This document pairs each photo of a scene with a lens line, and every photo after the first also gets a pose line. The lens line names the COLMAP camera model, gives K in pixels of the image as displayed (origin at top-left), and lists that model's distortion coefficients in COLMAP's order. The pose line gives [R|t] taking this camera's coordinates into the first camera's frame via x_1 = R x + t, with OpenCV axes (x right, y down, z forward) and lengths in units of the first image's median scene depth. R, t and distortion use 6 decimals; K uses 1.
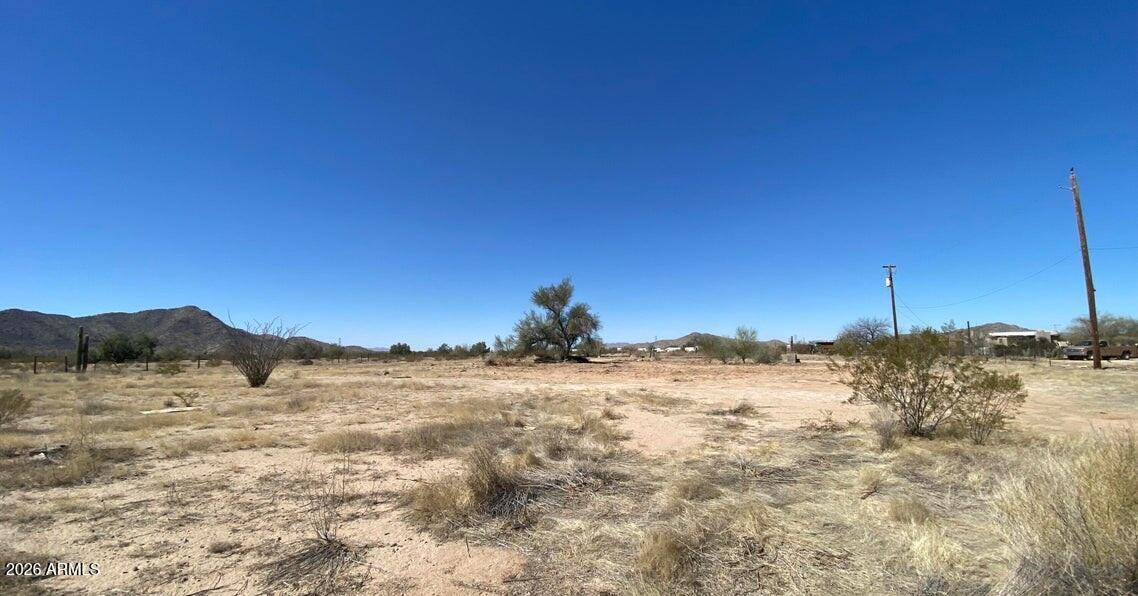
lens RADIAL K [[451.2, 0, 587.8], [0, 451.2, 288.7], [0, 0, 1]] dist [-0.020816, -0.000613]
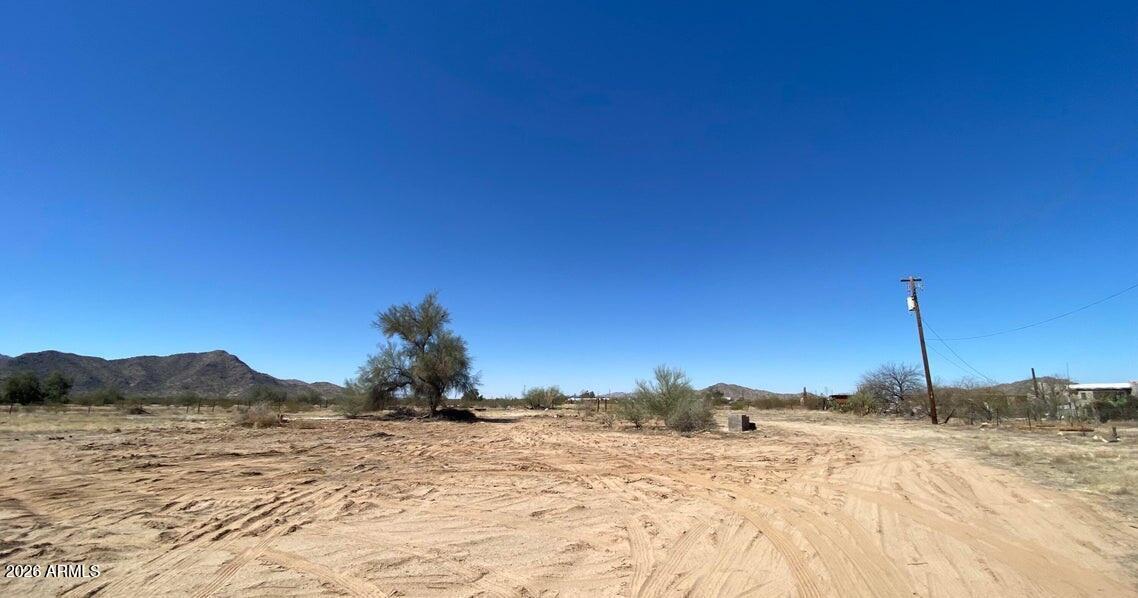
lens RADIAL K [[451.2, 0, 594.3], [0, 451.2, 291.3], [0, 0, 1]] dist [-0.017744, -0.001502]
pose [[0.999296, 0.006321, -0.036984, 0.188364], [-0.010072, 0.994717, -0.102155, 0.032377], [0.036143, 0.102456, 0.994081, 0.267459]]
